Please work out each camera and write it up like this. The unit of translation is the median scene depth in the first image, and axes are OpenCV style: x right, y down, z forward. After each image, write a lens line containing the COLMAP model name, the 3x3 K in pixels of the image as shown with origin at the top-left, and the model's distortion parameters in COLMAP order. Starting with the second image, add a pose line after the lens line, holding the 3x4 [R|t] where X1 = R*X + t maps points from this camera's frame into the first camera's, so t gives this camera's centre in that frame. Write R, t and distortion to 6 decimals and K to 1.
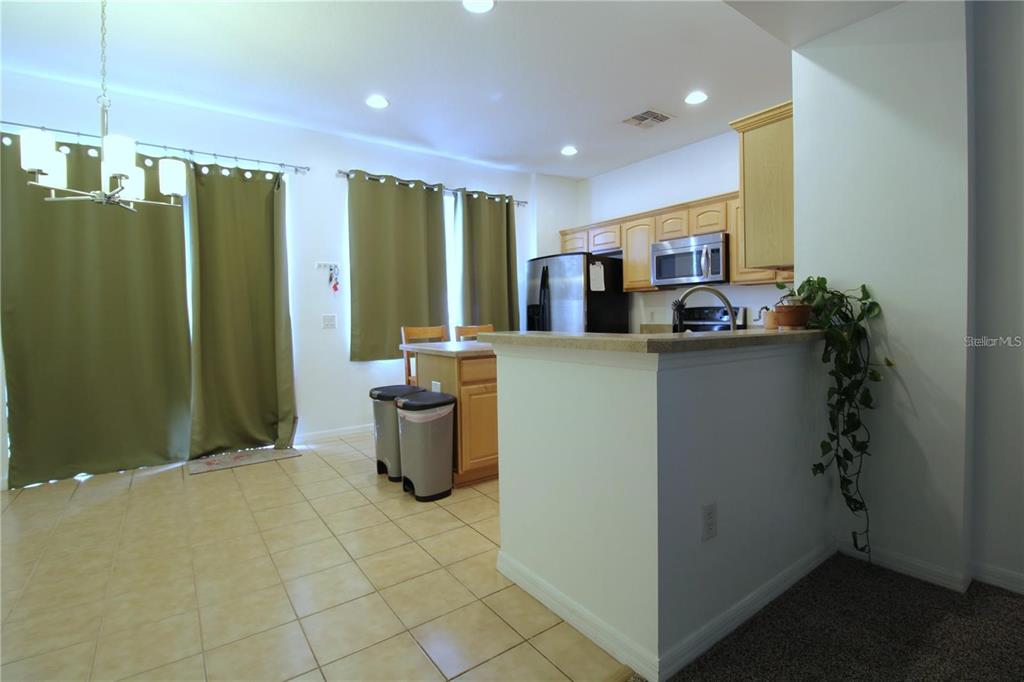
lens RADIAL K [[476.0, 0, 516.7], [0, 476.0, 326.3], [0, 0, 1]] dist [0.000906, -0.013598]
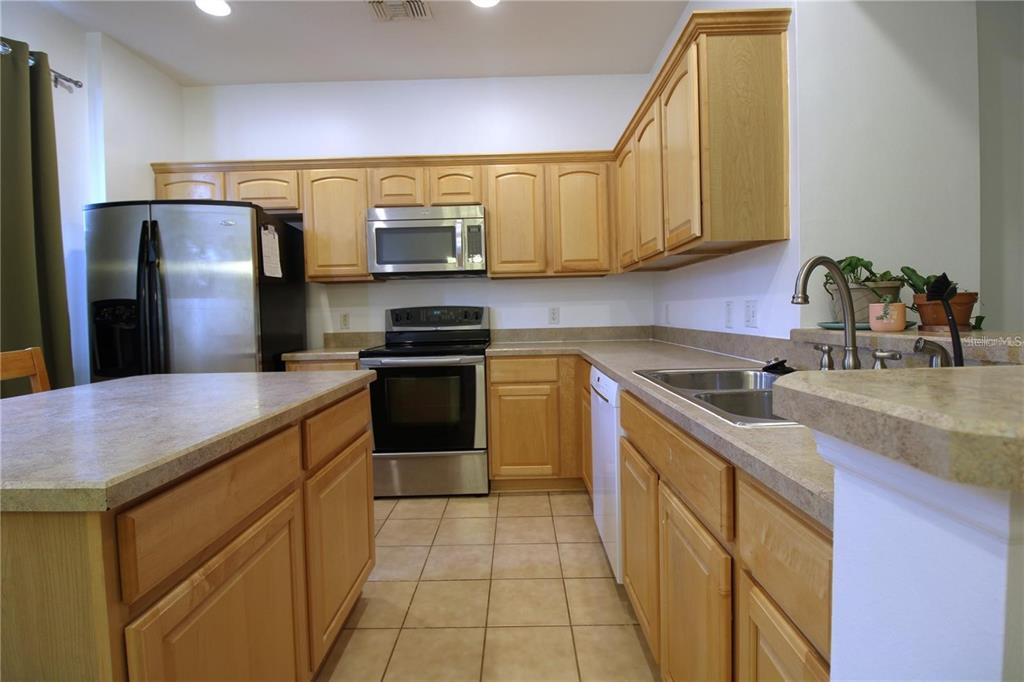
lens RADIAL K [[476.0, 0, 516.7], [0, 476.0, 326.3], [0, 0, 1]] dist [0.000906, -0.013598]
pose [[0.594964, -0.023213, 0.803417, -0.133225], [0.034071, 0.999413, 0.003646, -0.009639], [-0.803030, 0.025204, 0.595405, 0.511616]]
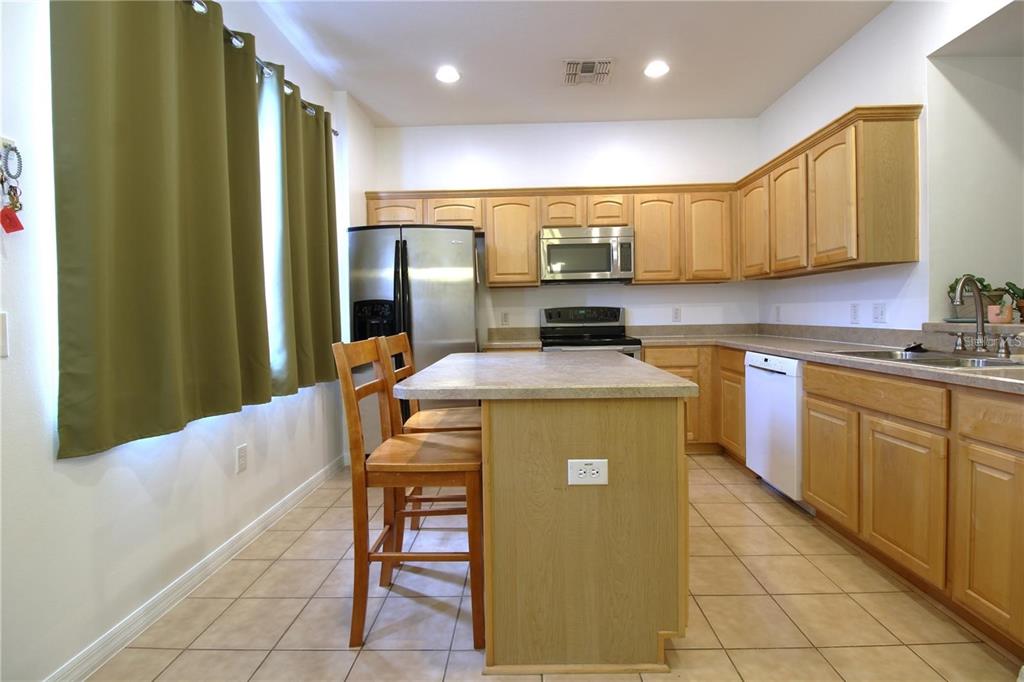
lens RADIAL K [[476.0, 0, 516.7], [0, 476.0, 326.3], [0, 0, 1]] dist [0.000906, -0.013598]
pose [[0.608612, -0.016604, 0.793294, -0.438311], [0.028253, 0.999601, -0.000754, -0.007628], [-0.792965, 0.022872, 0.608838, 0.605719]]
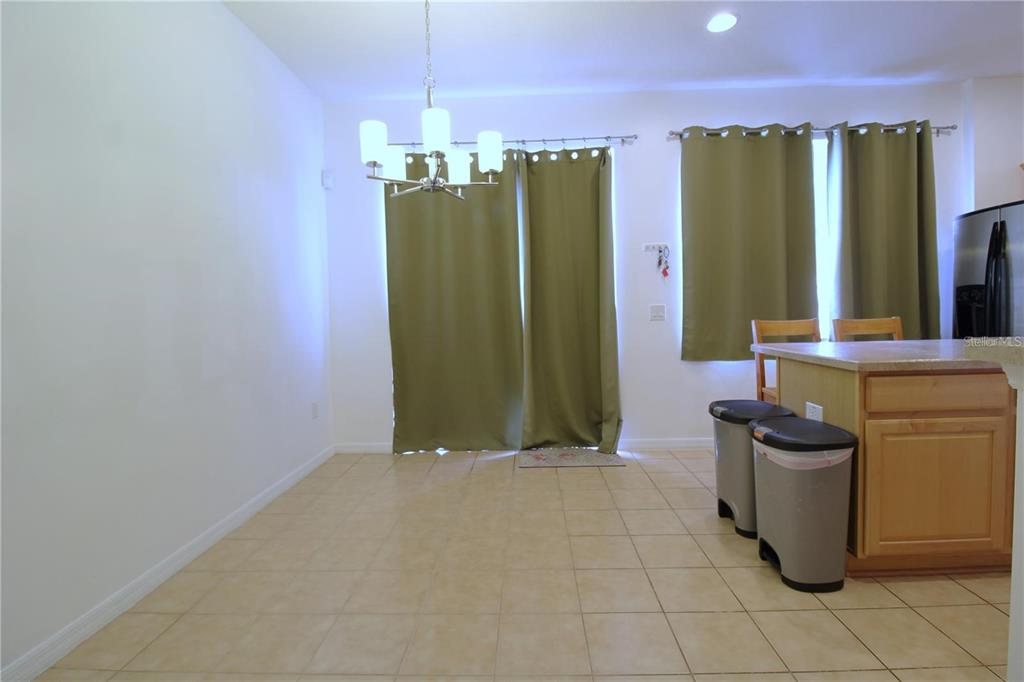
lens RADIAL K [[476.0, 0, 516.7], [0, 476.0, 326.3], [0, 0, 1]] dist [0.000906, -0.013598]
pose [[0.790594, 0.016456, -0.612119, -0.073100], [-0.003787, 0.999751, 0.021985, -0.003541], [0.612329, -0.015063, 0.790460, 0.175848]]
